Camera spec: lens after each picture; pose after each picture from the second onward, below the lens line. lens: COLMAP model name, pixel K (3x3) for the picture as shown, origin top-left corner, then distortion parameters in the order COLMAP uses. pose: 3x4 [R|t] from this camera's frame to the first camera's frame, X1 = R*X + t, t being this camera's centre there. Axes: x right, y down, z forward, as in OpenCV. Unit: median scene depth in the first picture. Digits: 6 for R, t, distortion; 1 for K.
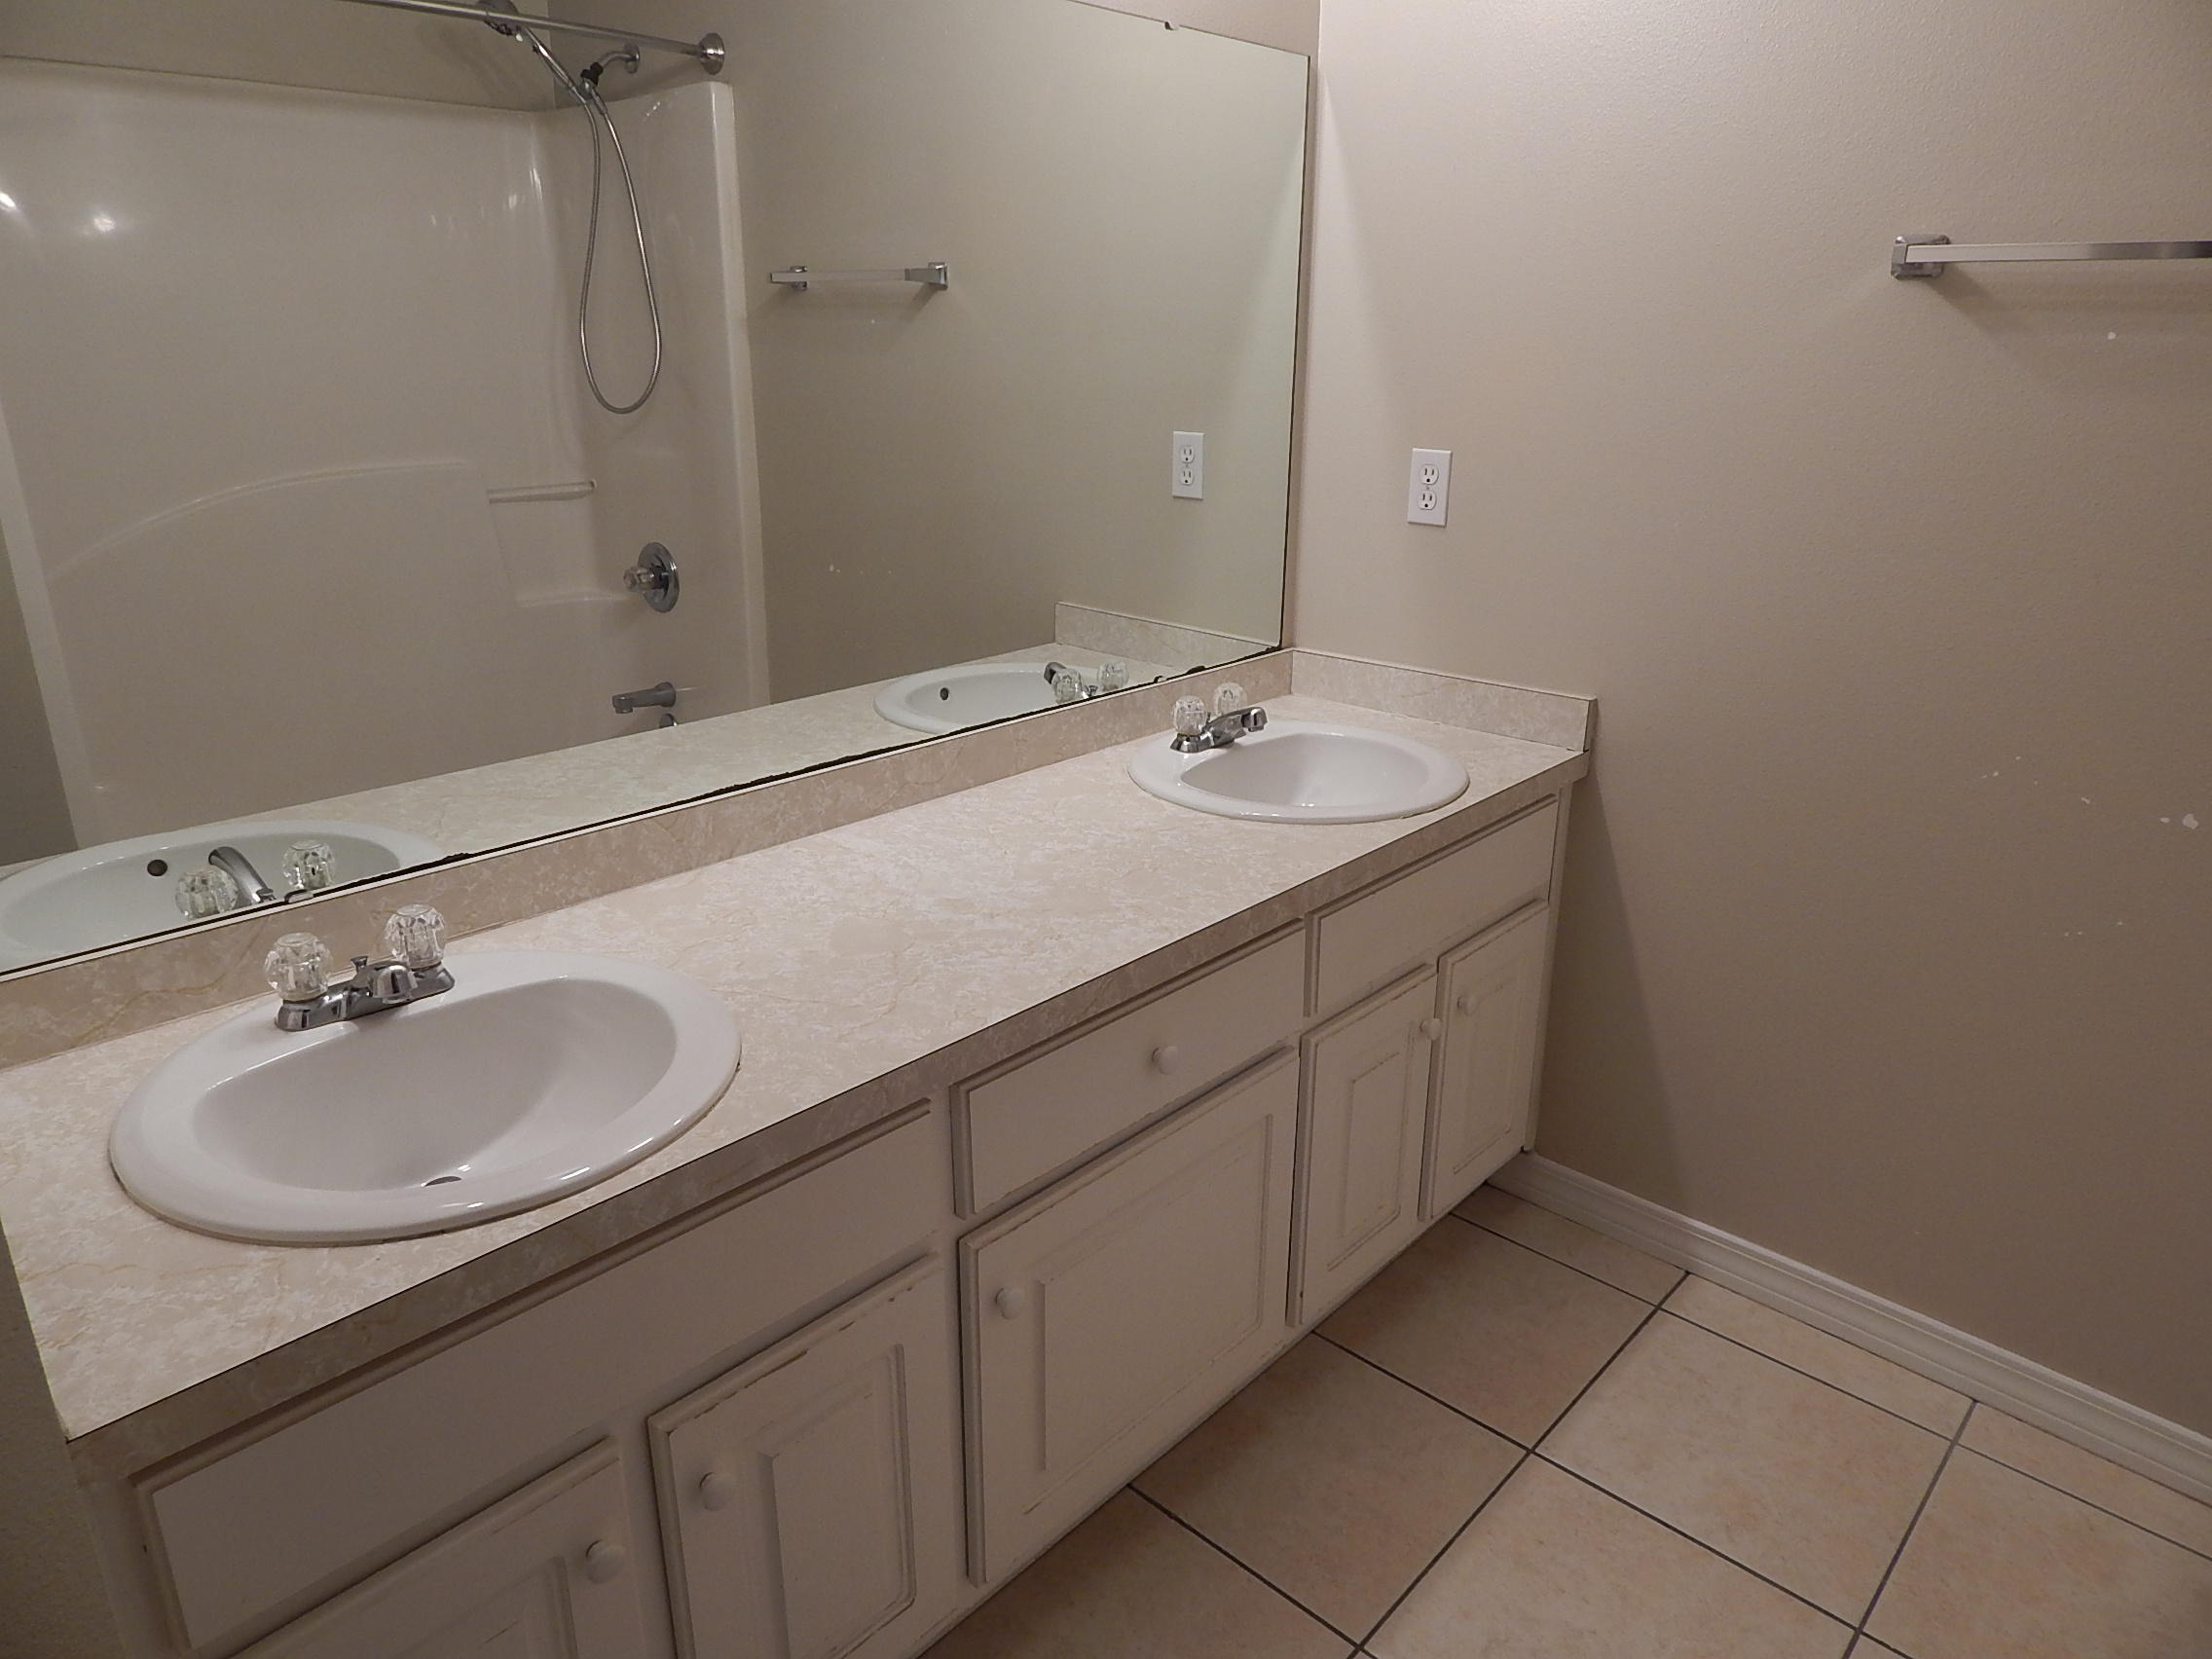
lens RADIAL K [[1450.2, 0, 1104.8], [0, 1450.2, 824.2], [0, 0, 1]] dist [-0.001685, -0.007796]
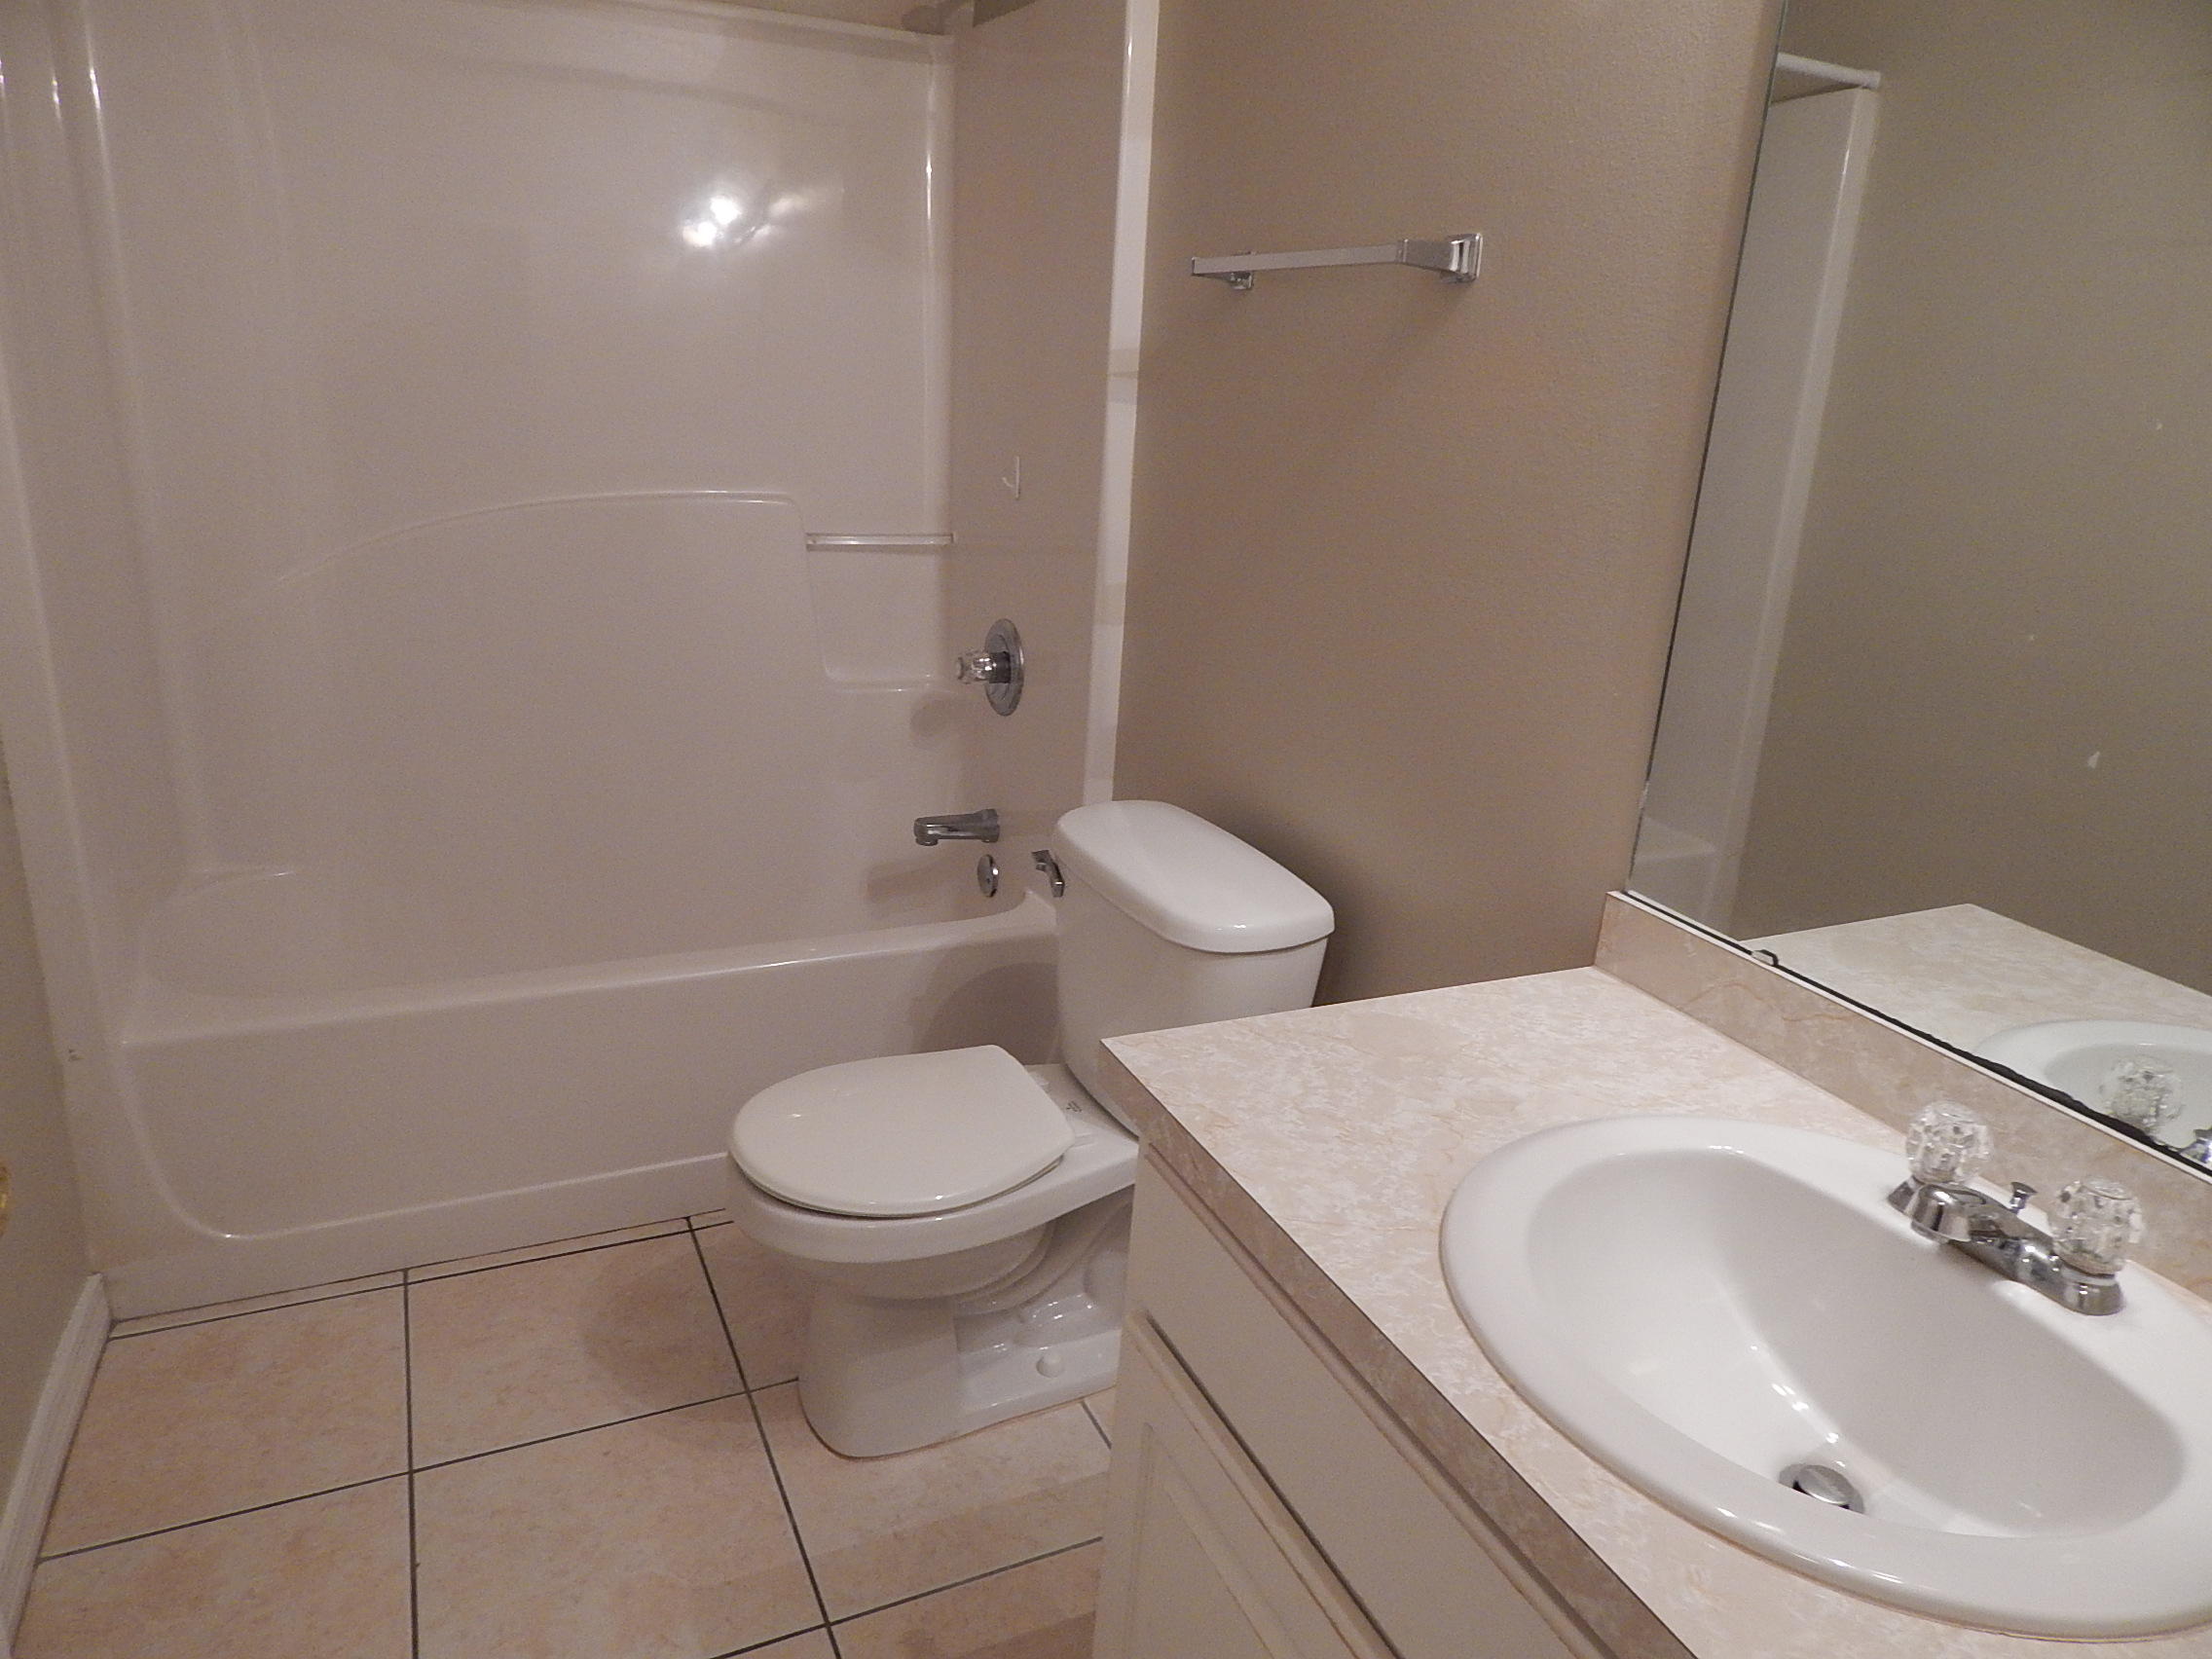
lens RADIAL K [[1450.2, 0, 1128.6], [0, 1450.2, 824.5], [0, 0, 1]] dist [-0.001685, -0.007796]
pose [[-0.364114, 0.256689, -0.895283, 0.446336], [-0.383134, 0.834884, 0.395193, -0.214976], [0.848899, 0.486908, -0.205646, 0.737404]]
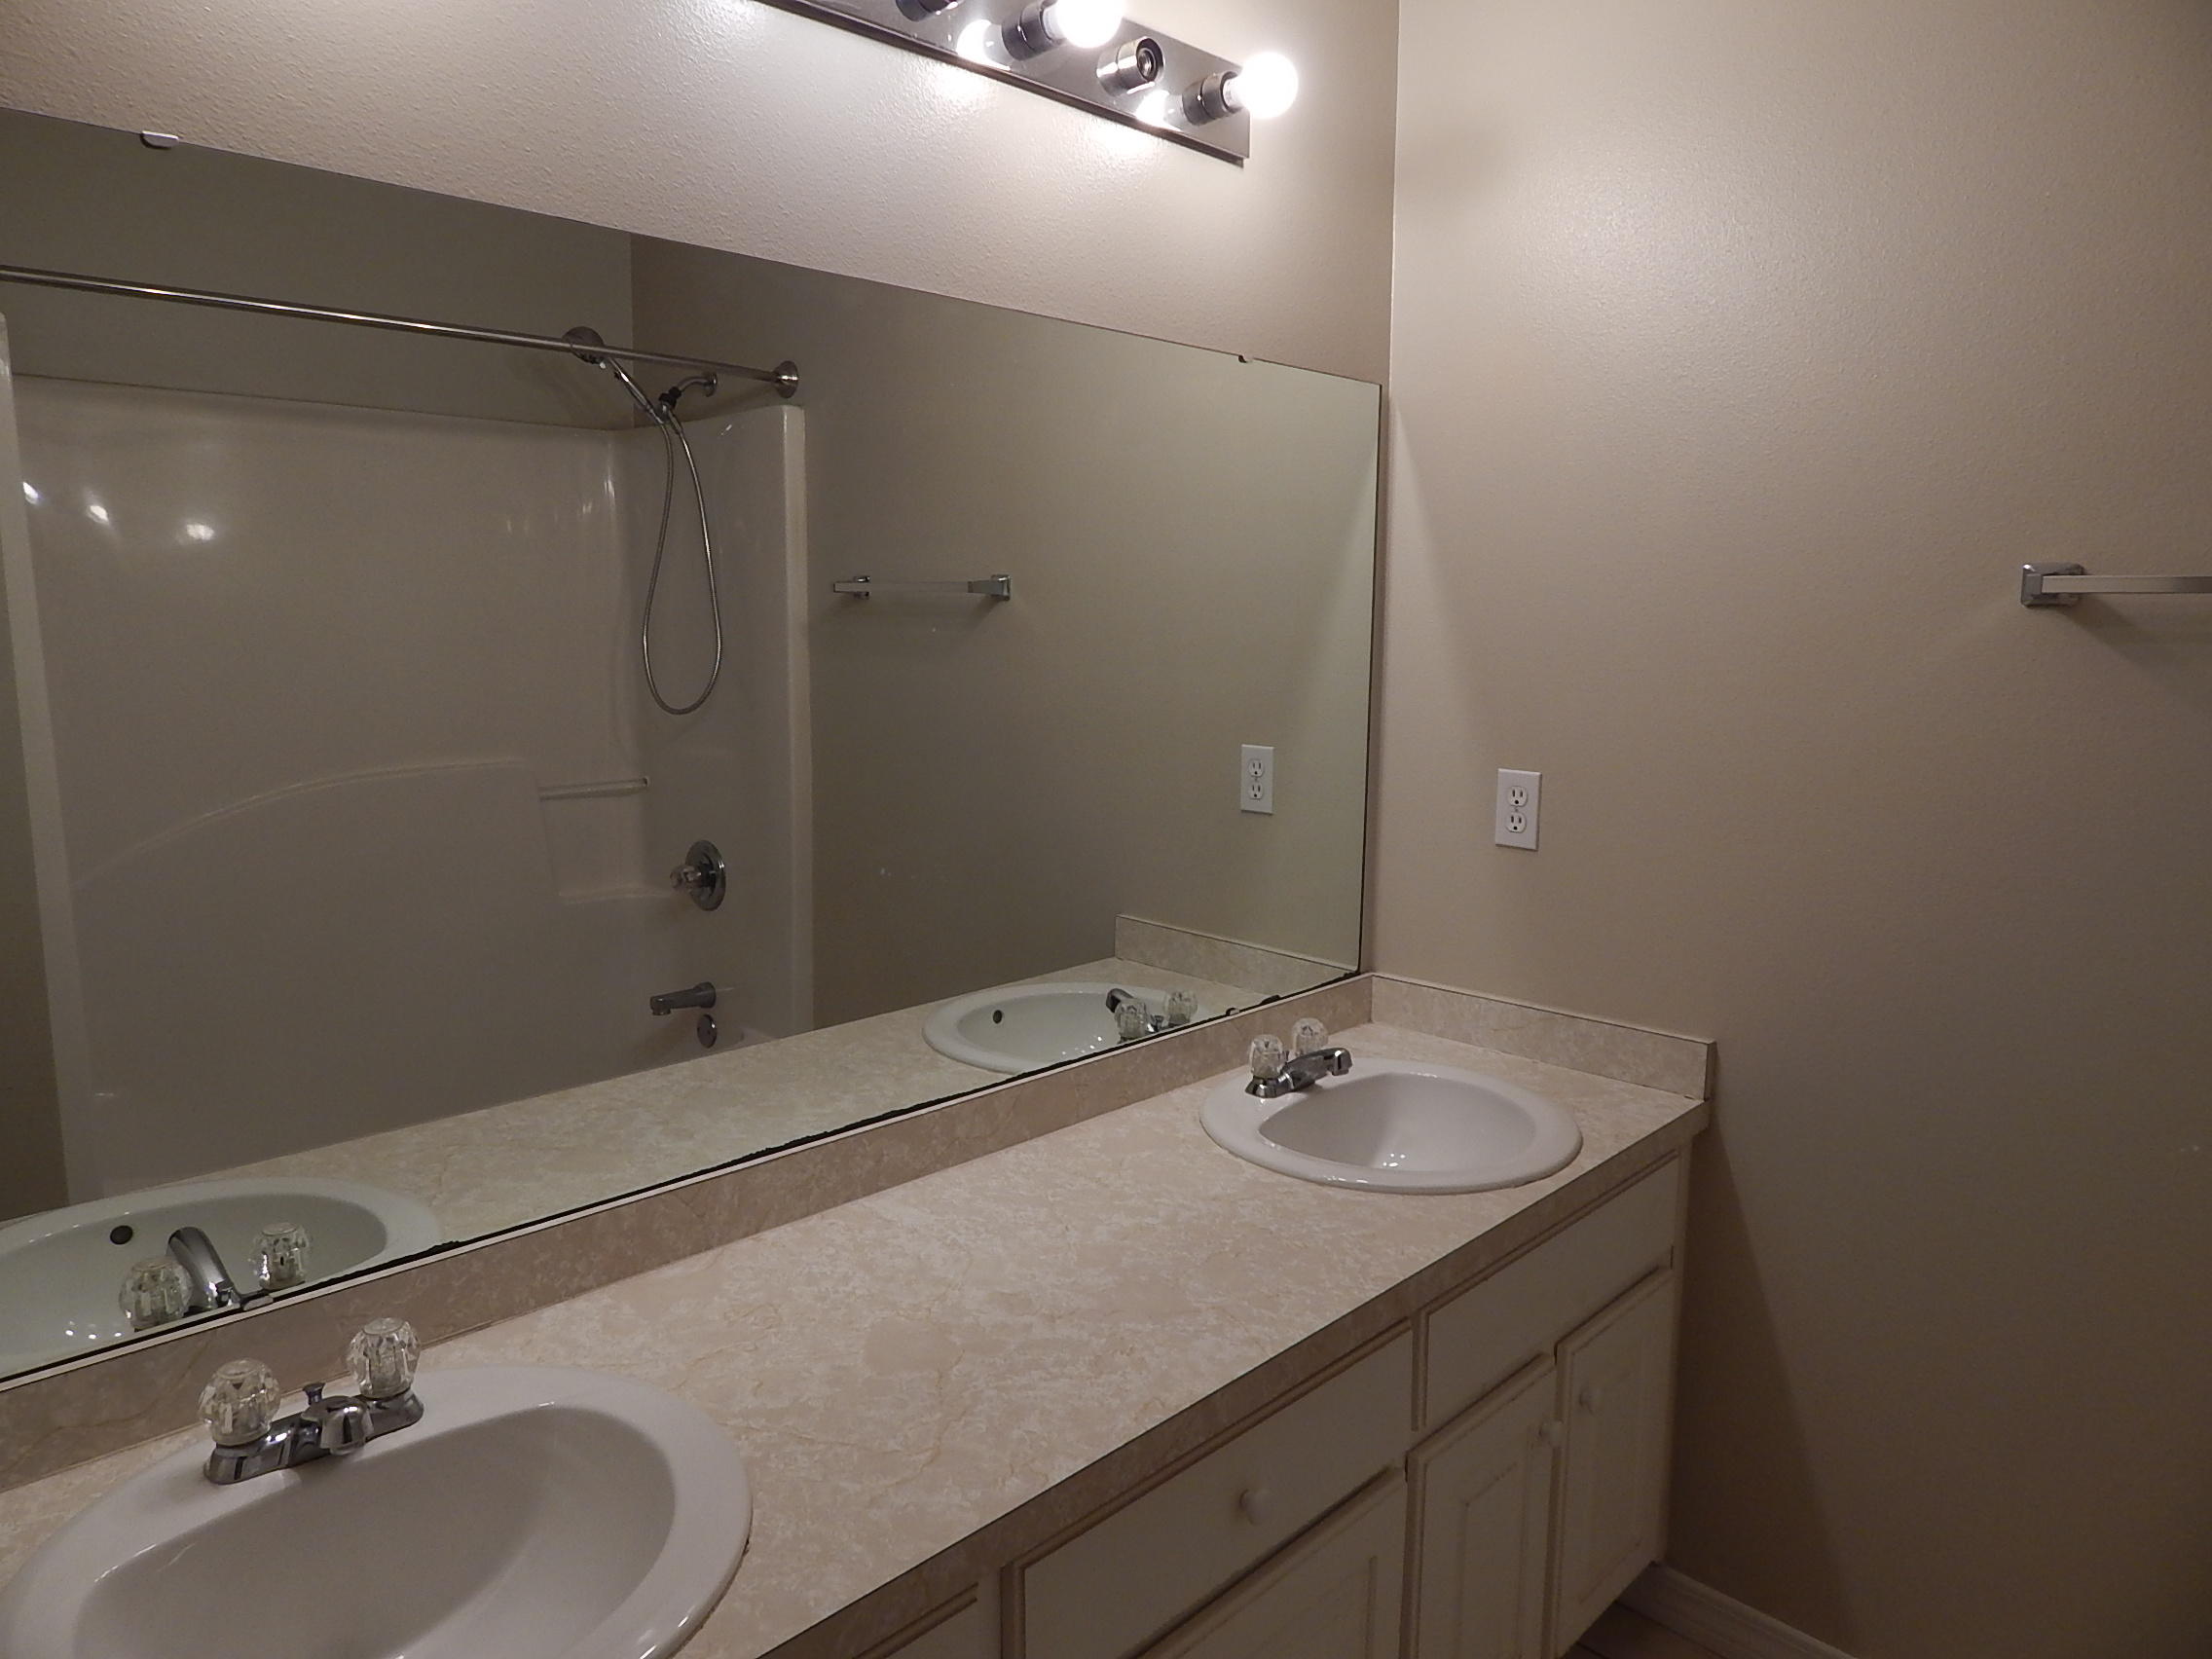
lens RADIAL K [[1450.2, 0, 1105.4], [0, 1450.2, 823.5], [0, 0, 1]] dist [-0.001685, -0.007796]
pose [[0.999512, 0.006217, -0.030624, -0.016827], [-0.011718, 0.983063, -0.182893, -0.053858], [0.028968, 0.183162, 0.982656, 0.076986]]
